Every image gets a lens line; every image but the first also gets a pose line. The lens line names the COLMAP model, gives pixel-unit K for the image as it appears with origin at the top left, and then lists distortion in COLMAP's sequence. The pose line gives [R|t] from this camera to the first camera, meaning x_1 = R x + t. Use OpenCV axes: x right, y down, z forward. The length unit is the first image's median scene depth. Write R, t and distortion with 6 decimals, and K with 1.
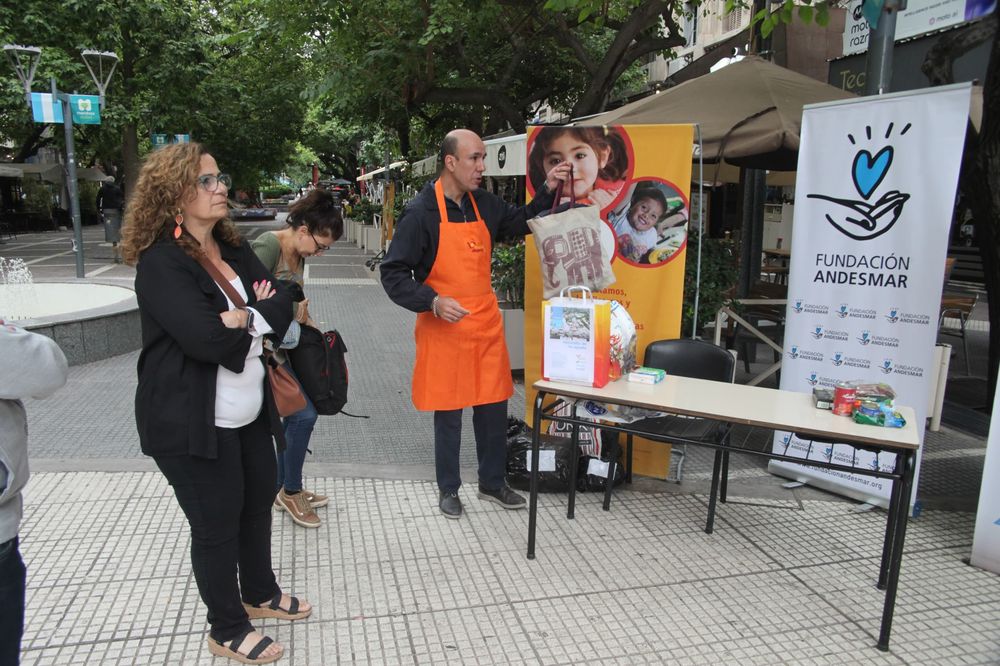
lens RADIAL K [[732.3, 0, 504.9], [0, 732.3, 348.5], [0, 0, 1]] dist [-0.094475, 0.097759]
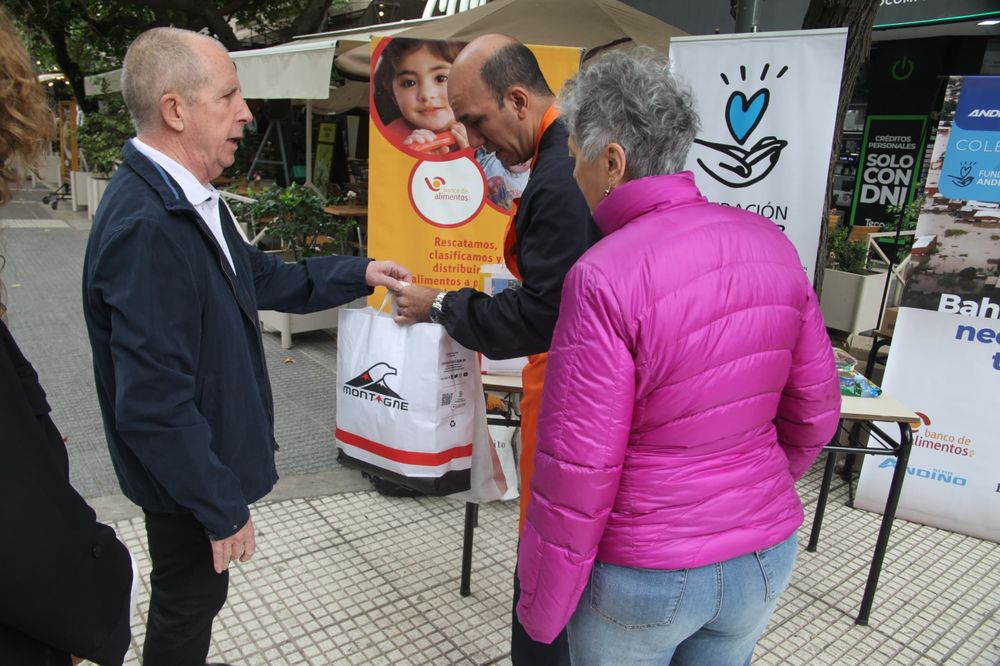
lens RADIAL K [[727.6, 0, 489.3], [0, 727.6, 335.8], [0, 0, 1]] dist [-0.101726, 0.134925]
pose [[0.912766, -0.074102, 0.401706, -0.194861], [0.041724, 0.995178, 0.088771, -0.050425], [-0.406347, -0.064267, 0.911456, 0.238673]]
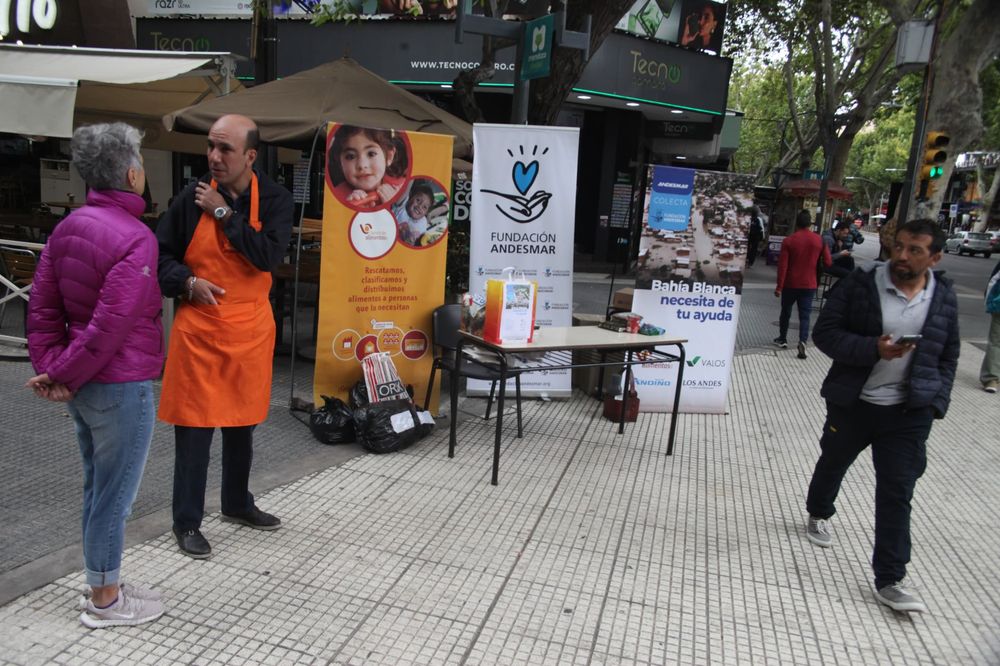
lens RADIAL K [[775.7, 0, 469.0], [0, 775.7, 329.5], [0, 0, 1]] dist [-0.030212, 0.000436]
pose [[0.517533, -0.140356, 0.844074, -0.897247], [0.110920, 0.989136, 0.096469, -0.096240], [-0.848444, 0.043699, 0.527478, 0.253860]]
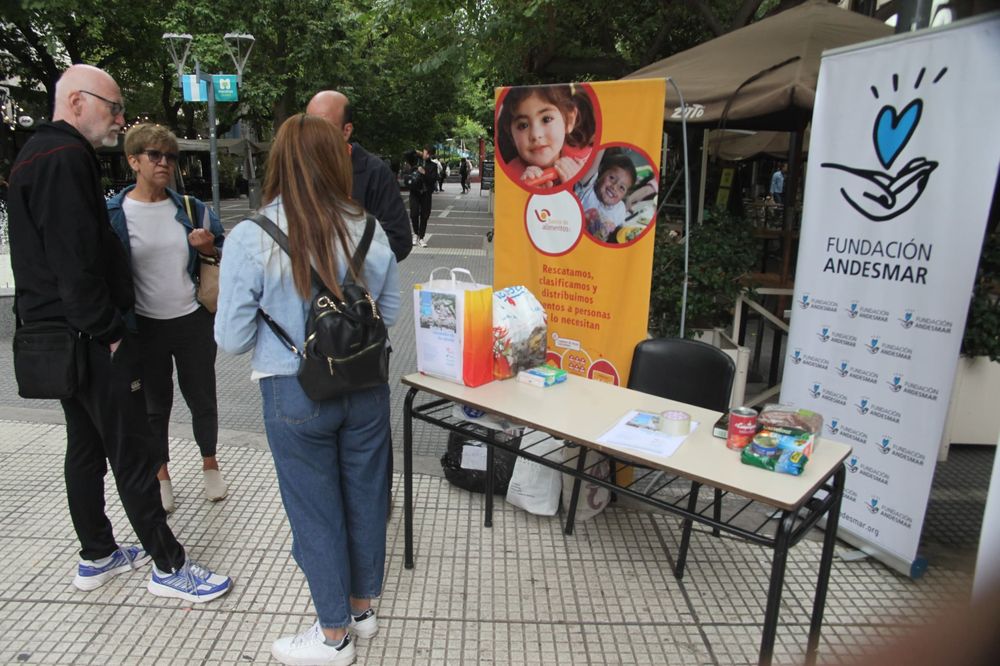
lens RADIAL K [[714.8, 0, 483.3], [0, 714.8, 344.6], [0, 0, 1]] dist [-0.095309, 0.082199]
pose [[0.967405, 0.060822, -0.245824, 0.263711], [-0.051757, 0.997726, 0.043176, -0.025393], [0.247891, -0.029046, 0.968353, 0.143024]]
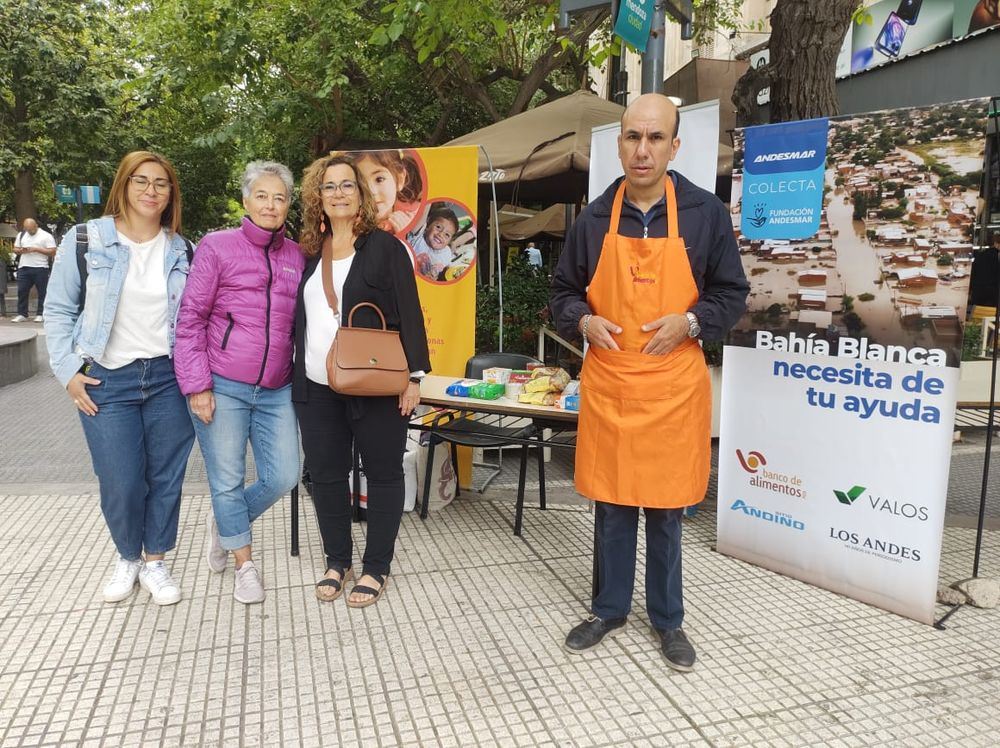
lens RADIAL K [[740.8, 0, 484.4], [0, 740.8, 368.6], [0, 0, 1]] dist [0.103910, -0.068699]
pose [[0.999346, -0.013319, 0.033632, 0.220044], [0.015307, 0.998109, -0.059538, 0.076062], [-0.032775, 0.060014, 0.997659, -0.064893]]
